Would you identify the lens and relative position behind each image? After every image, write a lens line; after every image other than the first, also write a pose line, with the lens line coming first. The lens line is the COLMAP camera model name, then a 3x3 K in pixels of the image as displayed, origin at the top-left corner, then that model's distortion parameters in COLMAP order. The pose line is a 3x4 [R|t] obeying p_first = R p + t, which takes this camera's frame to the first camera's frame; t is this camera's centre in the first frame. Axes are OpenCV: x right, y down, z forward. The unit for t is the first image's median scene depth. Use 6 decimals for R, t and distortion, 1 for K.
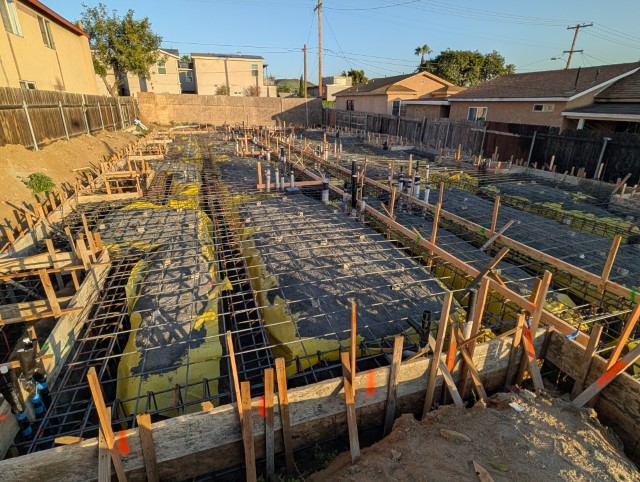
lens RADIAL K [[344.6, 0, 320.0], [0, 344.6, 241.0], [0, 0, 1]] dist [-0.000646, -0.000345]
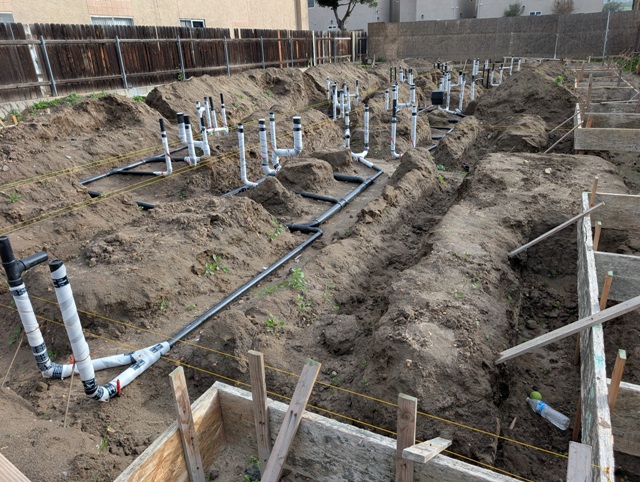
lens RADIAL K [[456.0, 0, 320.0], [0, 456.0, 241.0], [0, 0, 1]] dist [0.002294, 0.001553]
pose [[0.709187, 0.232374, -0.665624, 0.307450], [-0.206384, 0.971189, 0.119157, -0.021723], [0.674136, 0.052870, 0.736713, 0.133200]]
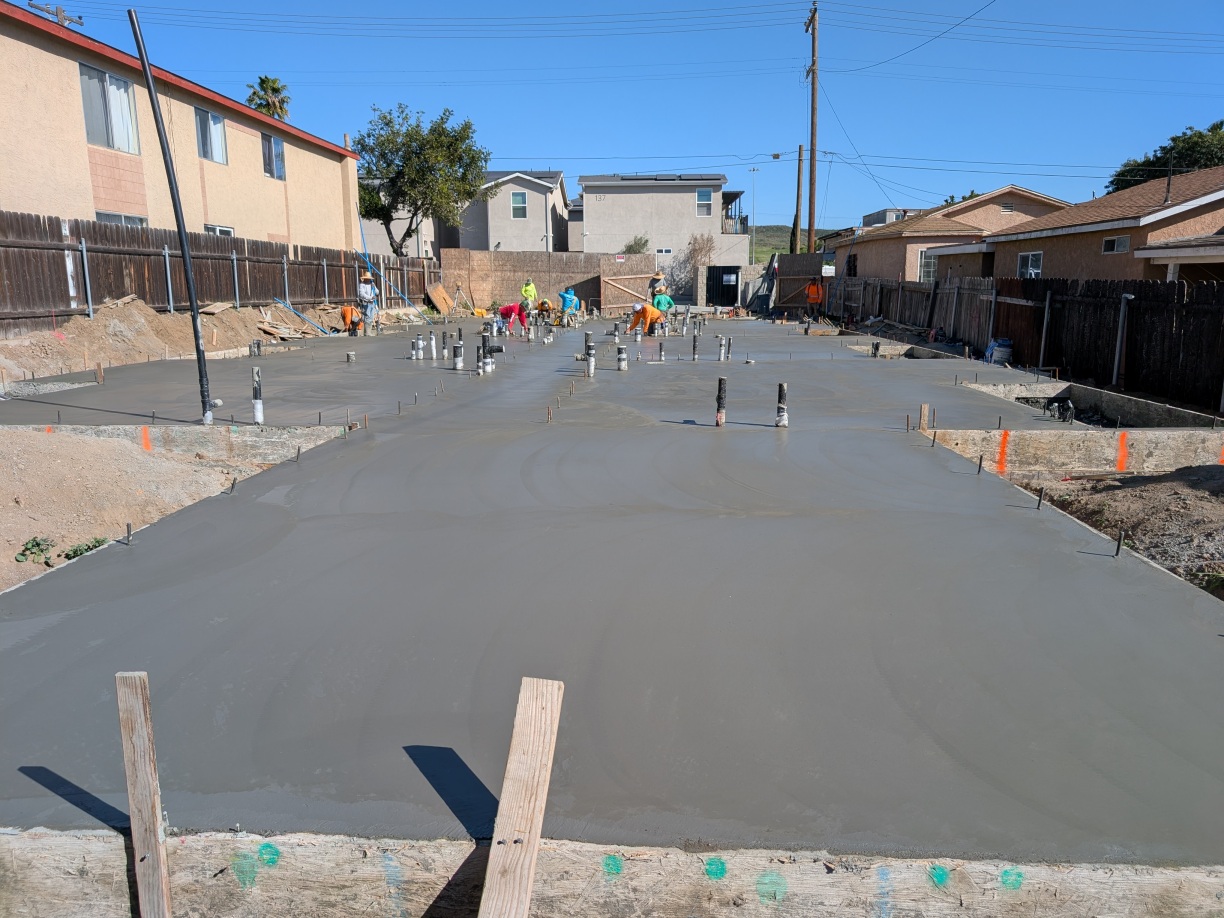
lens RADIAL K [[872.0, 0, 612.0], [0, 872.0, 459.0], [0, 0, 1]] dist [0.002294, 0.001553]
pose [[0.929485, 0.062670, -0.363496, 0.265836], [-0.127328, 0.979400, -0.156727, 0.075724], [0.346186, 0.191959, 0.918317, -0.104712]]
